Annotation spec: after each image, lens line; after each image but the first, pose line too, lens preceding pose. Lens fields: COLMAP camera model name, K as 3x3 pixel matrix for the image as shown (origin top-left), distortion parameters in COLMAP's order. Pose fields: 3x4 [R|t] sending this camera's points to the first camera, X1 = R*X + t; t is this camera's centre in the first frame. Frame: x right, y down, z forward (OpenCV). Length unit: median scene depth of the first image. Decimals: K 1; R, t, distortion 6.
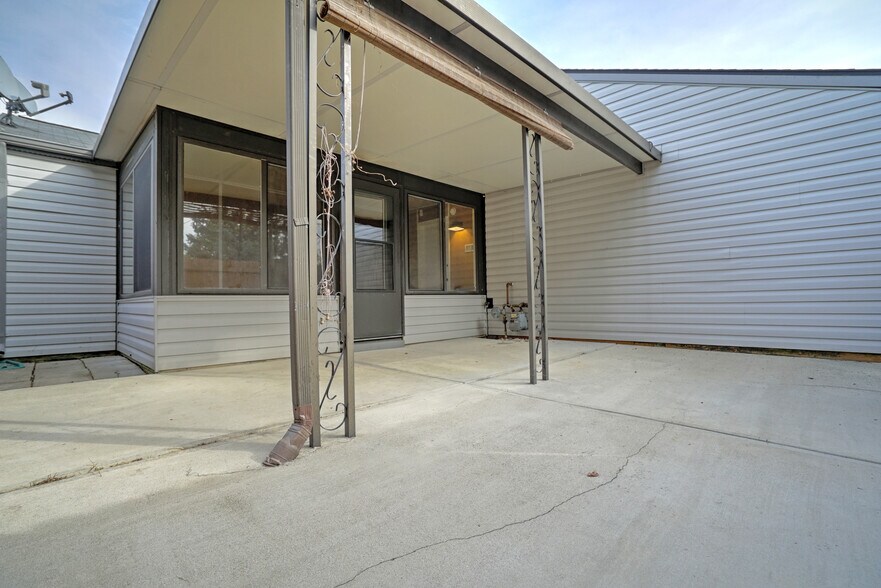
lens RADIAL K [[406.3, 0, 437.8], [0, 406.3, 293.5], [0, 0, 1]] dist [-0.058625, 0.019155]
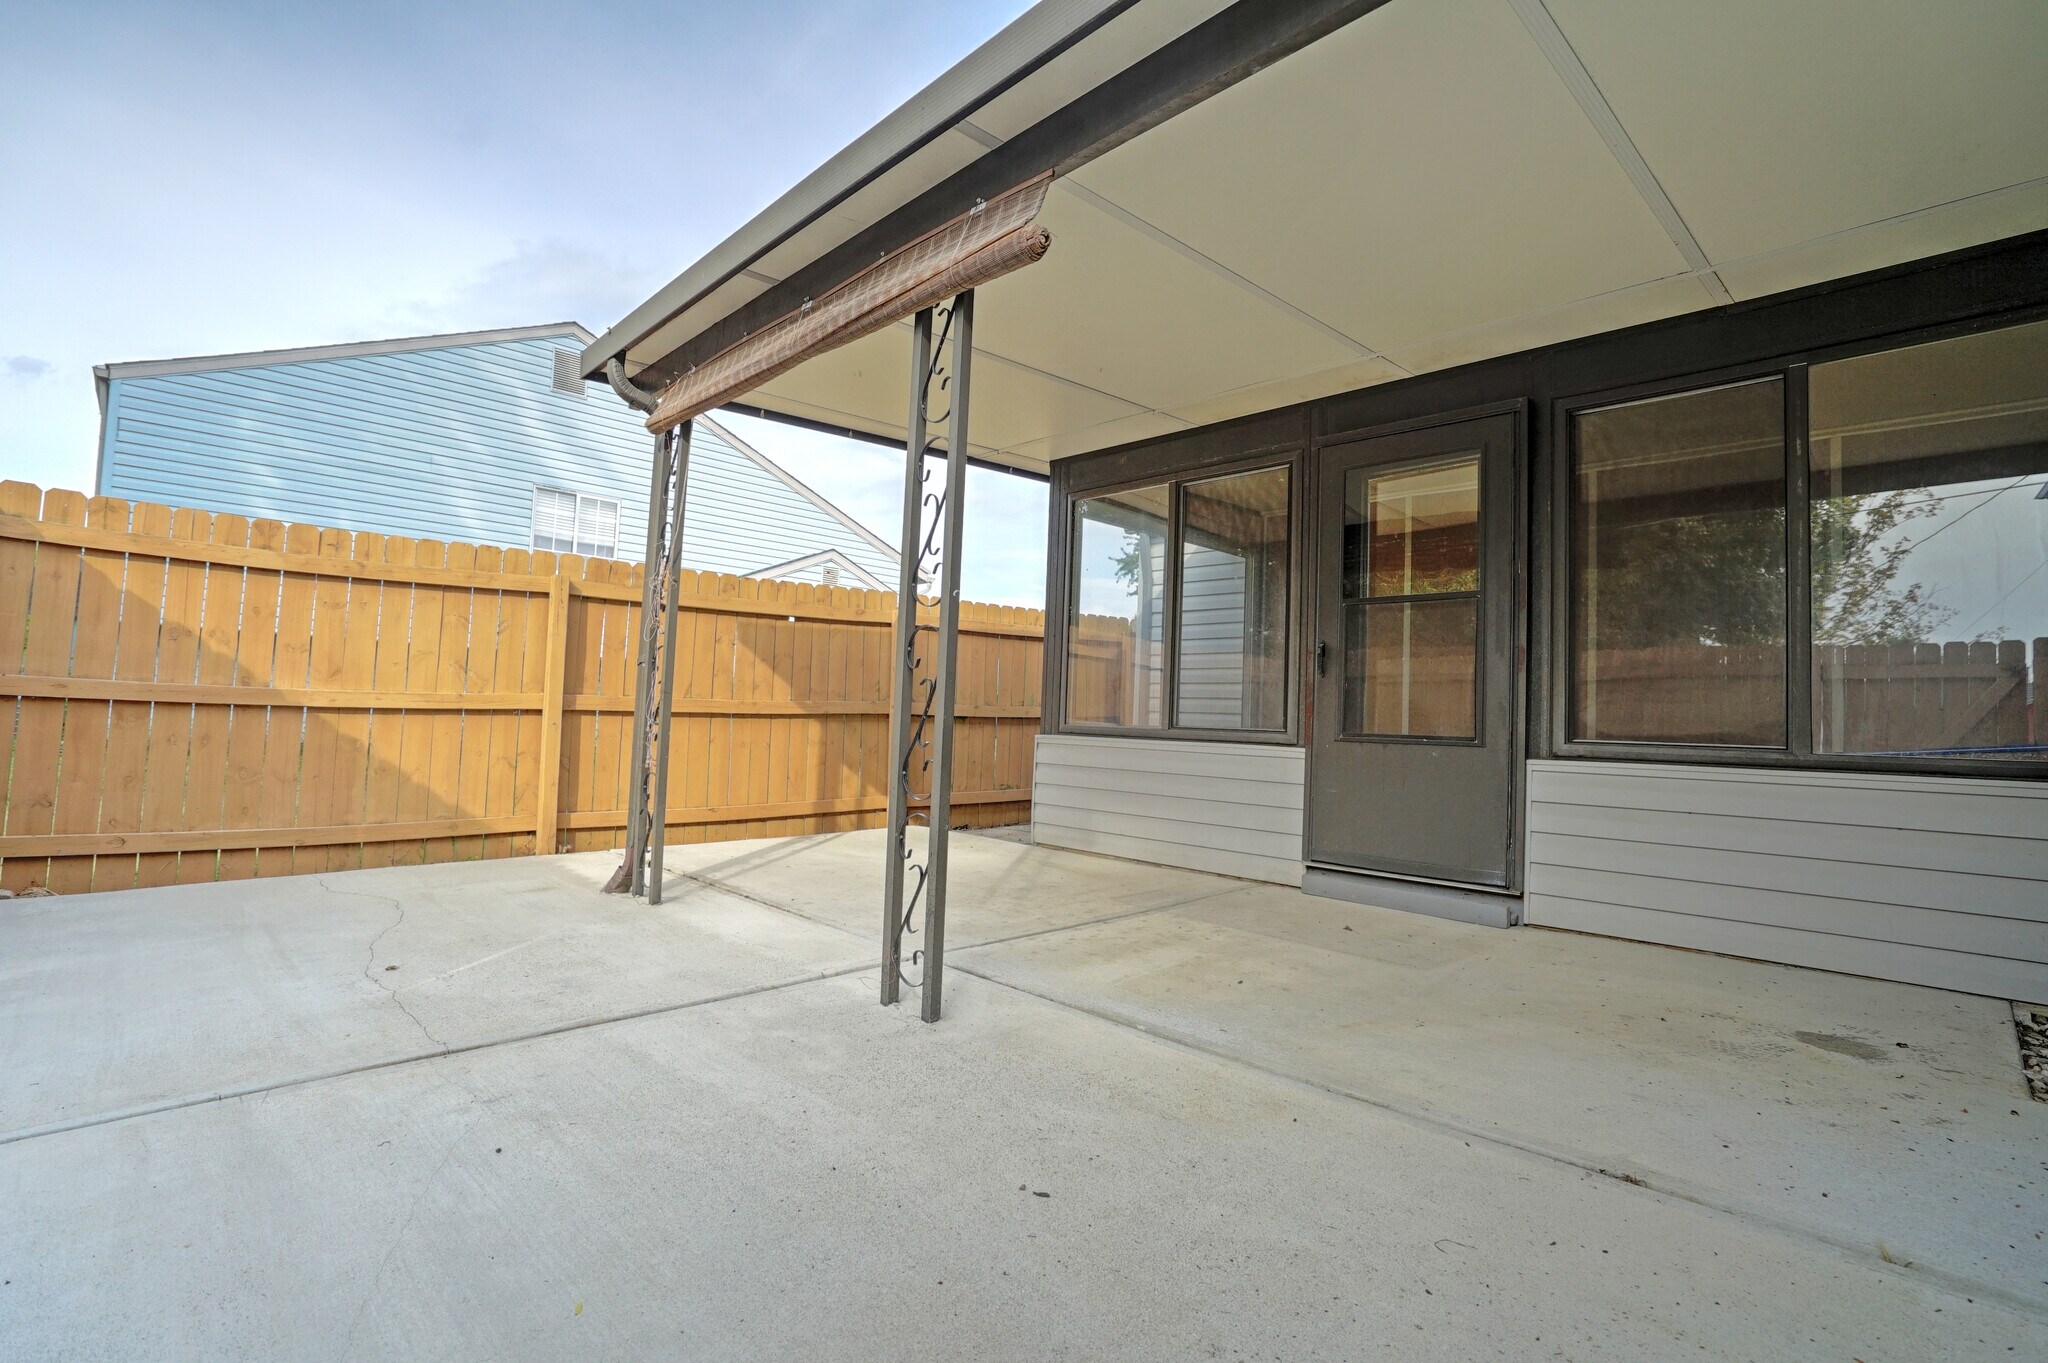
lens RADIAL K [[944.6, 0, 1017.8], [0, 944.6, 680.4], [0, 0, 1]] dist [-0.058625, 0.019155]
pose [[-0.036437, -0.029786, -0.998892, 0.991982], [-0.016263, 0.999441, -0.029209, -0.044263], [0.999204, 0.015180, -0.036901, 1.037570]]
